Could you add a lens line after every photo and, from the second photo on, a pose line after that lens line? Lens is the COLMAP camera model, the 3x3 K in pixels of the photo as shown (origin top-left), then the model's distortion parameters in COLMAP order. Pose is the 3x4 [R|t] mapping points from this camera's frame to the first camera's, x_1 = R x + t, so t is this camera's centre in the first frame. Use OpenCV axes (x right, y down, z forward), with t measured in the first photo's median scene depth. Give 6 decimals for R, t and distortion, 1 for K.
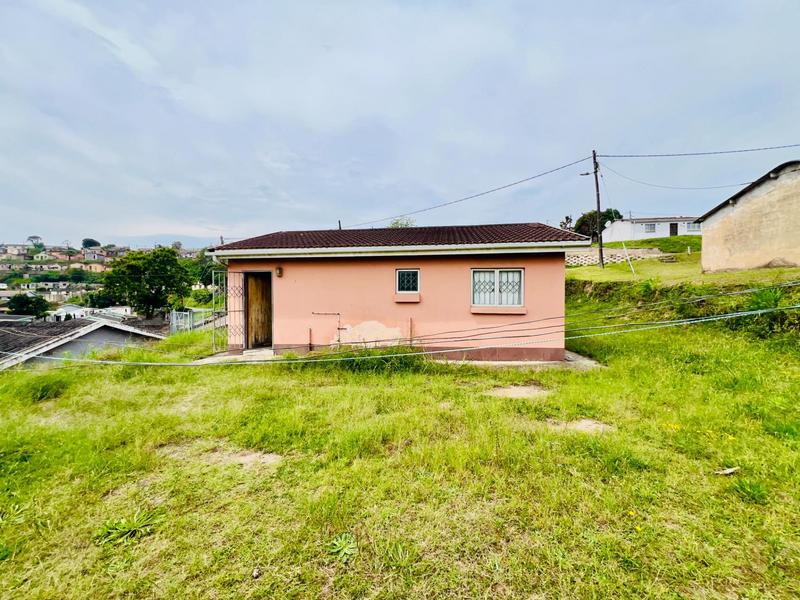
lens RADIAL K [[321.5, 0, 399.4], [0, 321.5, 299.2], [0, 0, 1]] dist [-0.001187, 0.000394]
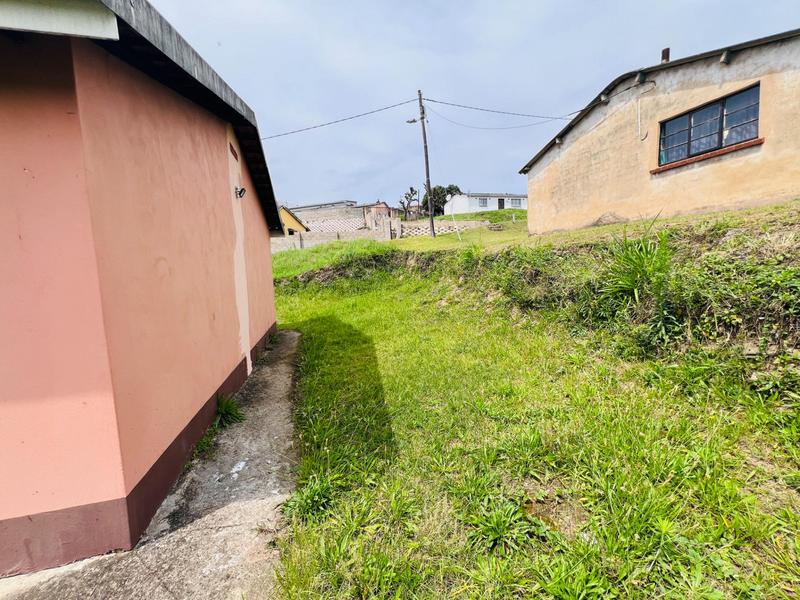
lens RADIAL K [[321.5, 0, 400.6], [0, 321.5, 299.2], [0, 0, 1]] dist [-0.001187, 0.000394]
pose [[0.920938, -0.069427, 0.383474, 0.397173], [0.044238, 0.996267, 0.074131, -0.001645], [-0.387189, -0.051306, 0.920572, 0.453558]]
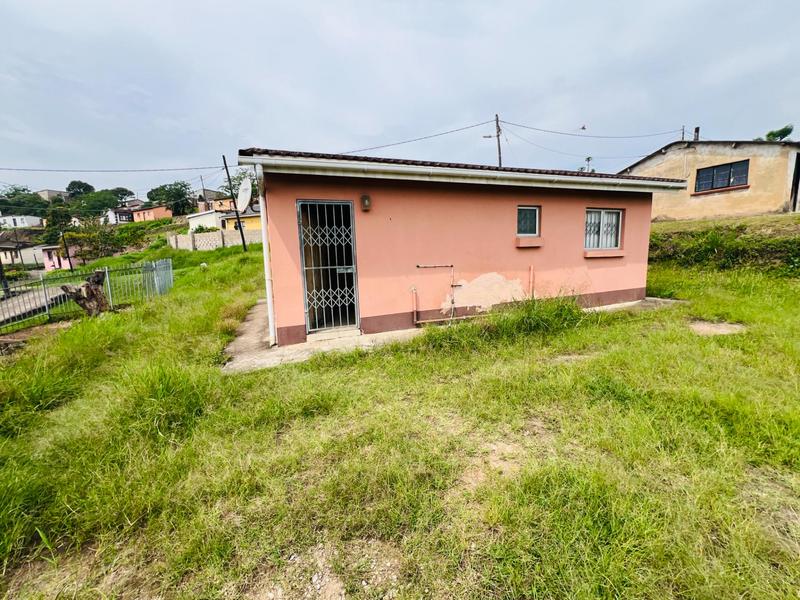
lens RADIAL K [[321.5, 0, 401.5], [0, 321.5, 298.9], [0, 0, 1]] dist [-0.001187, 0.000394]
pose [[0.875536, -0.091997, 0.474313, -0.452949], [0.039655, 0.992075, 0.119221, 0.020223], [-0.481522, -0.085574, 0.872246, 0.292239]]
